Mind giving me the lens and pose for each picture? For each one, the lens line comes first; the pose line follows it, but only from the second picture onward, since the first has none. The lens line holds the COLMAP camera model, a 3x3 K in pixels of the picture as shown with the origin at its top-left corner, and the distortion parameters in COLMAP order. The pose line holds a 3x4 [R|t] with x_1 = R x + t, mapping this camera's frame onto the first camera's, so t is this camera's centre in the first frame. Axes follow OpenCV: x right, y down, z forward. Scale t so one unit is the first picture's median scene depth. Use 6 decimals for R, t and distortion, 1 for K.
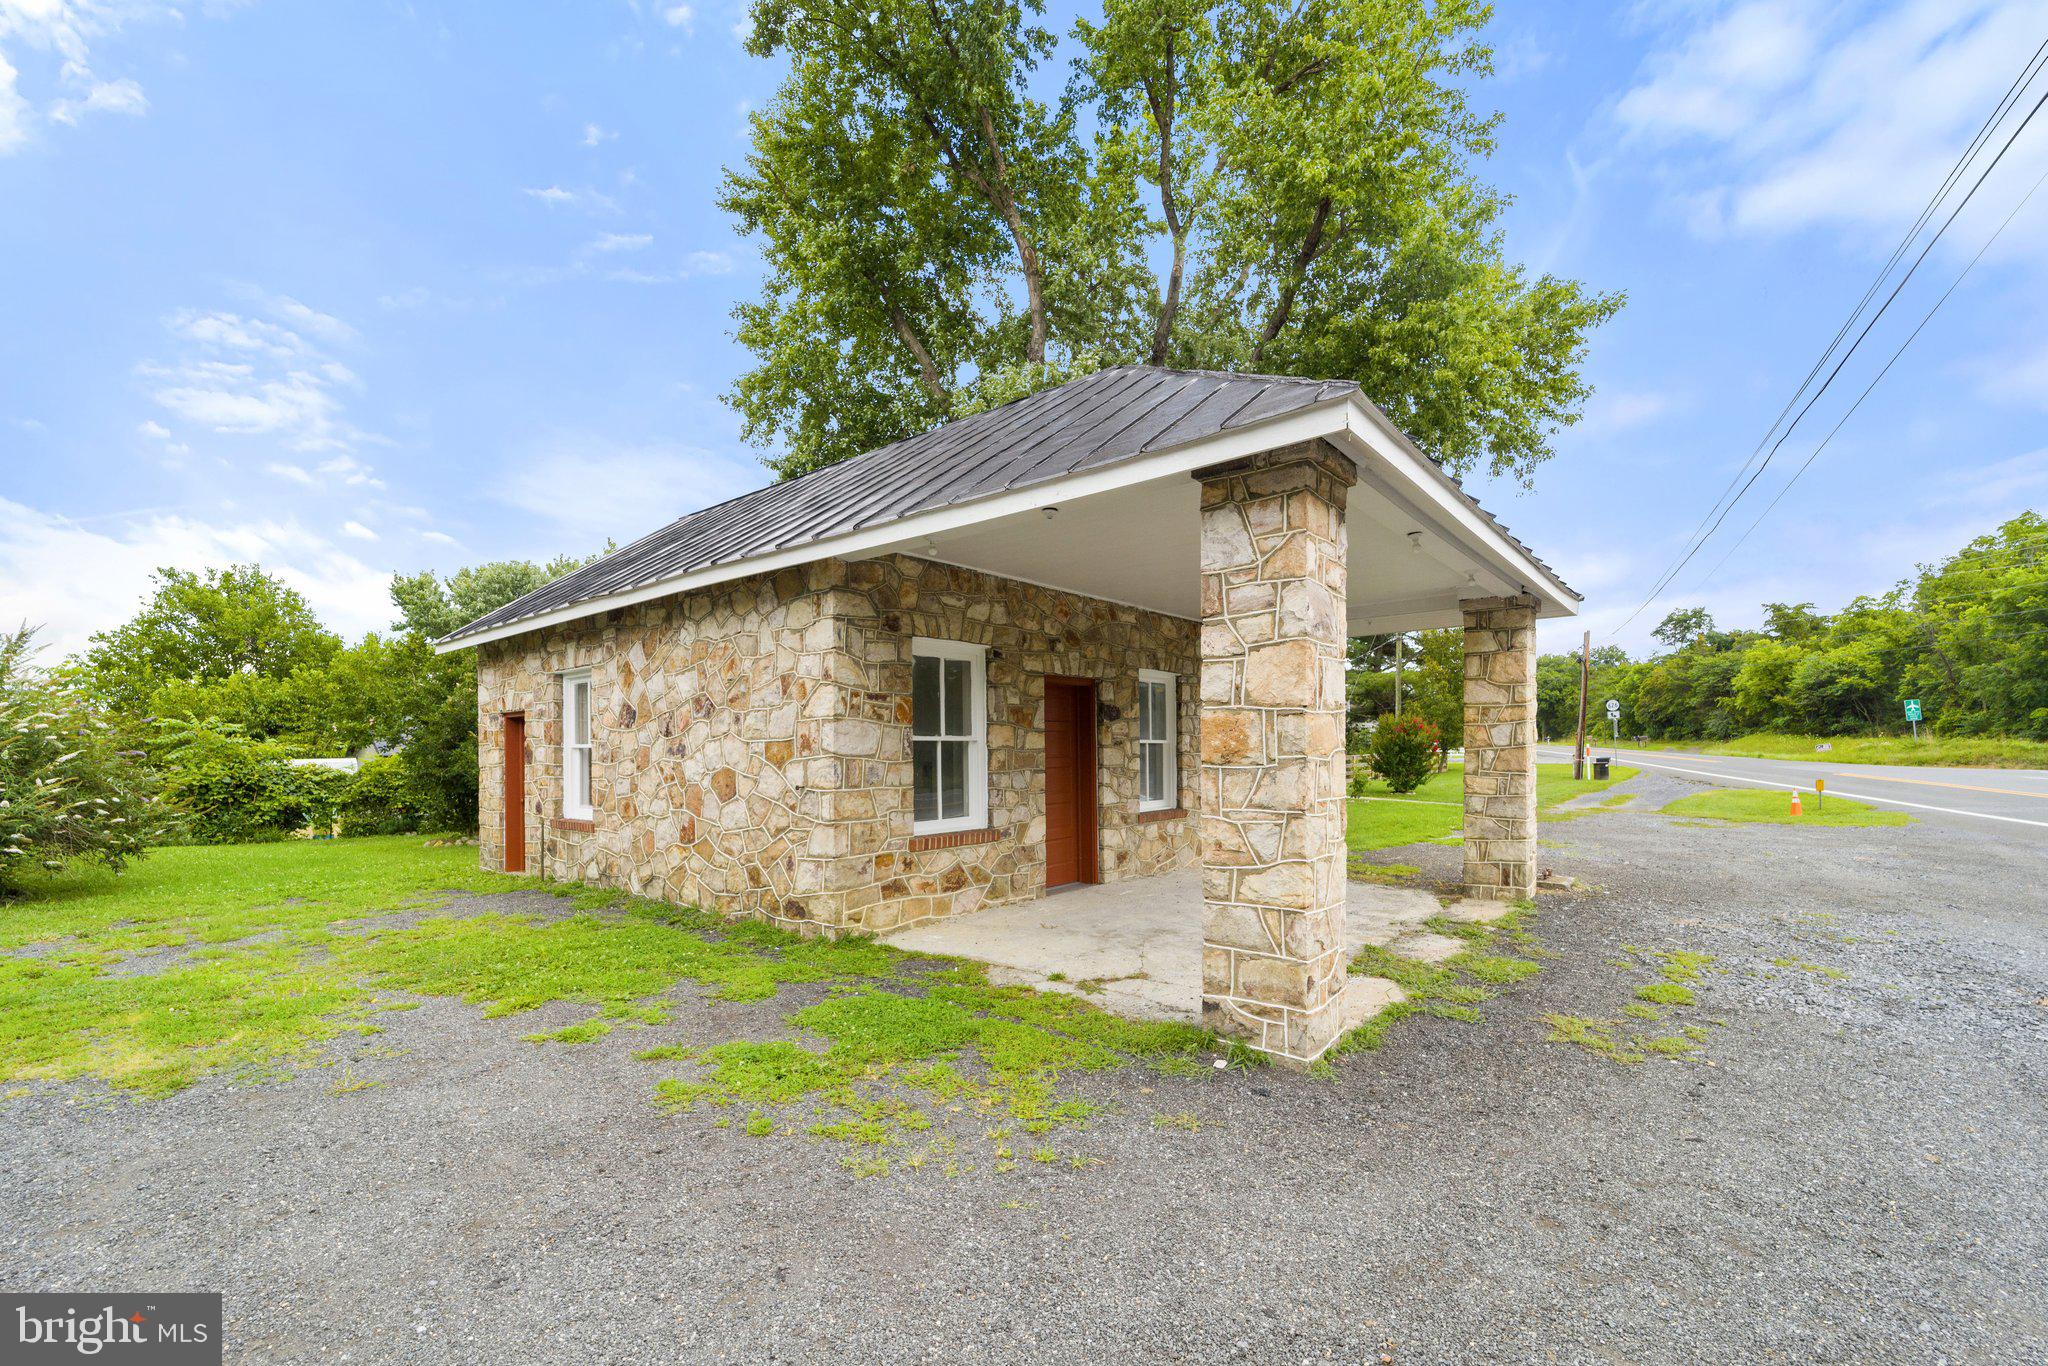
lens RADIAL K [[824.8, 0, 1032.2], [0, 824.8, 714.1], [0, 0, 1]] dist [-0.030672, -0.000010]
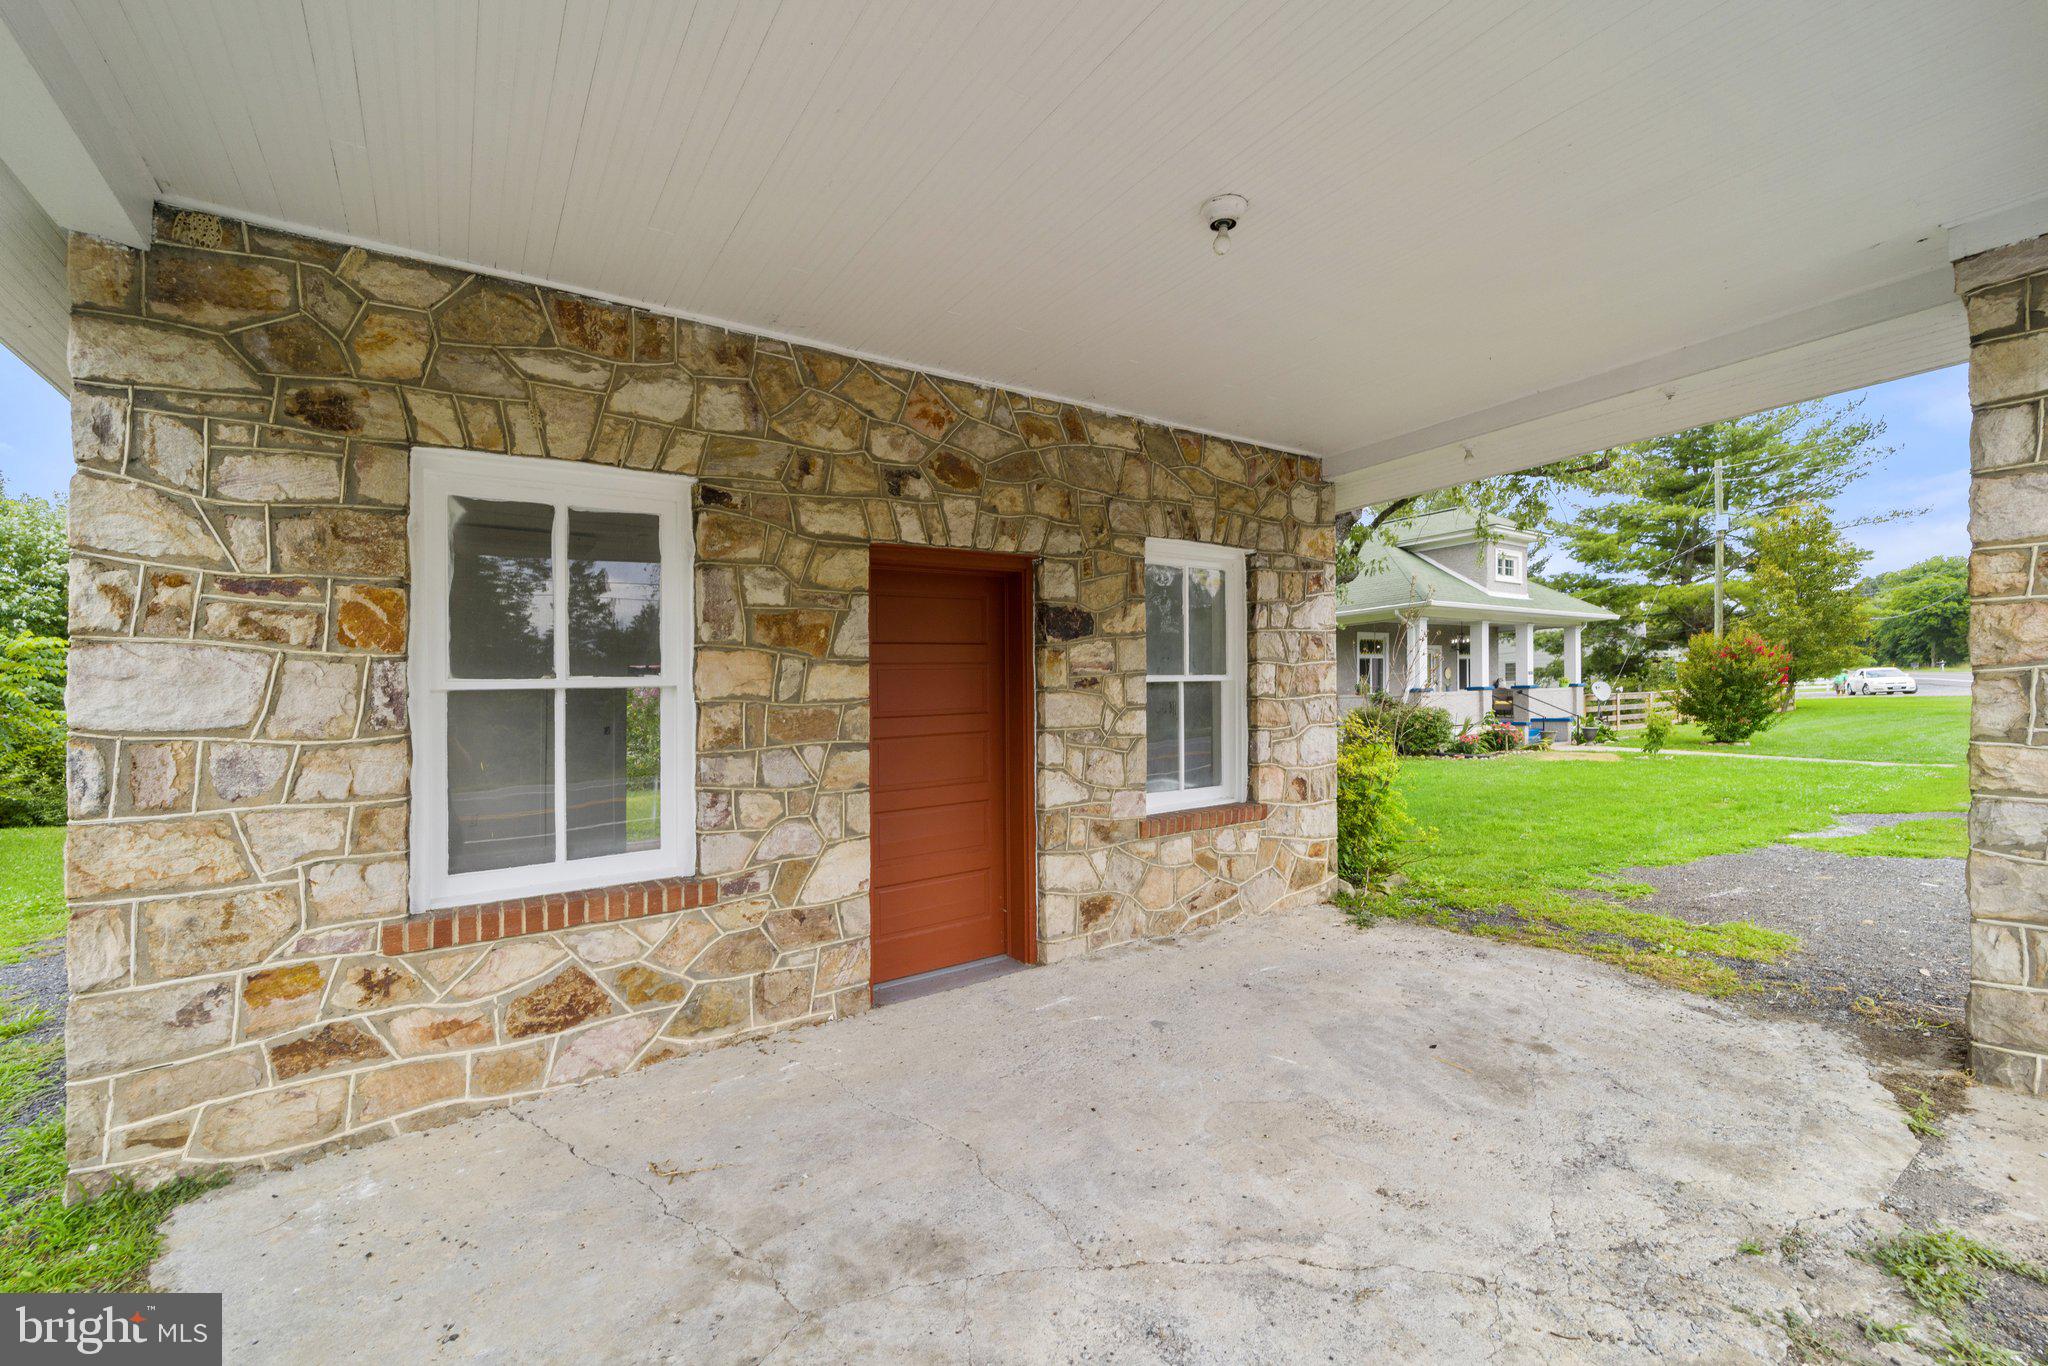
lens RADIAL K [[838.1, 0, 1031.4], [0, 838.1, 706.8], [0, 0, 1]] dist [0.000609, -0.004472]
pose [[0.964542, -0.023957, -0.262839, 0.228902], [0.037912, 0.998120, 0.048148, 0.026582], [0.261191, -0.056405, 0.963638, 0.548646]]
